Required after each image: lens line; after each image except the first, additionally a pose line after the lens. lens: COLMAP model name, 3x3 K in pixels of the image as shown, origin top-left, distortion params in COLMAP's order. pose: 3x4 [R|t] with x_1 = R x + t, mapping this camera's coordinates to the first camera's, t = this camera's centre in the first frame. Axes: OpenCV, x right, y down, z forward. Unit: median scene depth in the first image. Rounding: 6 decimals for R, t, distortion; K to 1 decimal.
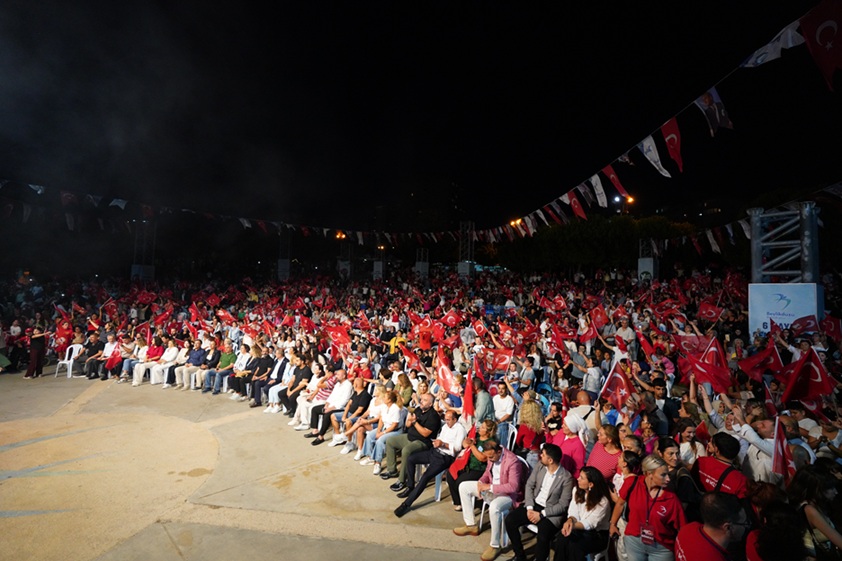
lens RADIAL K [[382.6, 0, 421.0], [0, 382.6, 280.5], [0, 0, 1]] dist [0.000016, -0.000048]
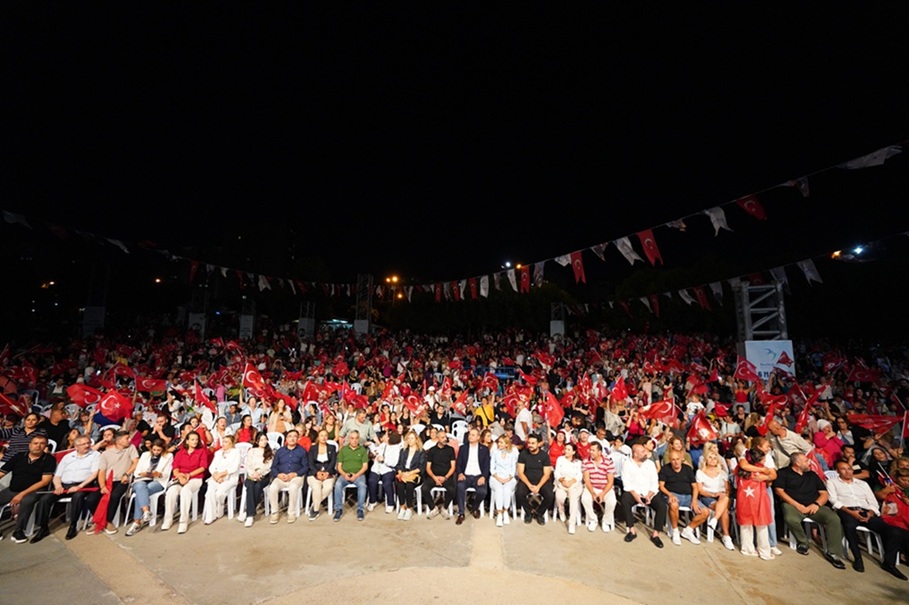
lens RADIAL K [[421.4, 0, 454.5], [0, 421.4, 302.5], [0, 0, 1]] dist [-0.001001, 0.000032]
pose [[0.872552, 0.048821, 0.486076, -0.657906], [-0.001366, 0.995234, -0.097508, 0.019016], [-0.488519, 0.084417, 0.868460, 0.266195]]
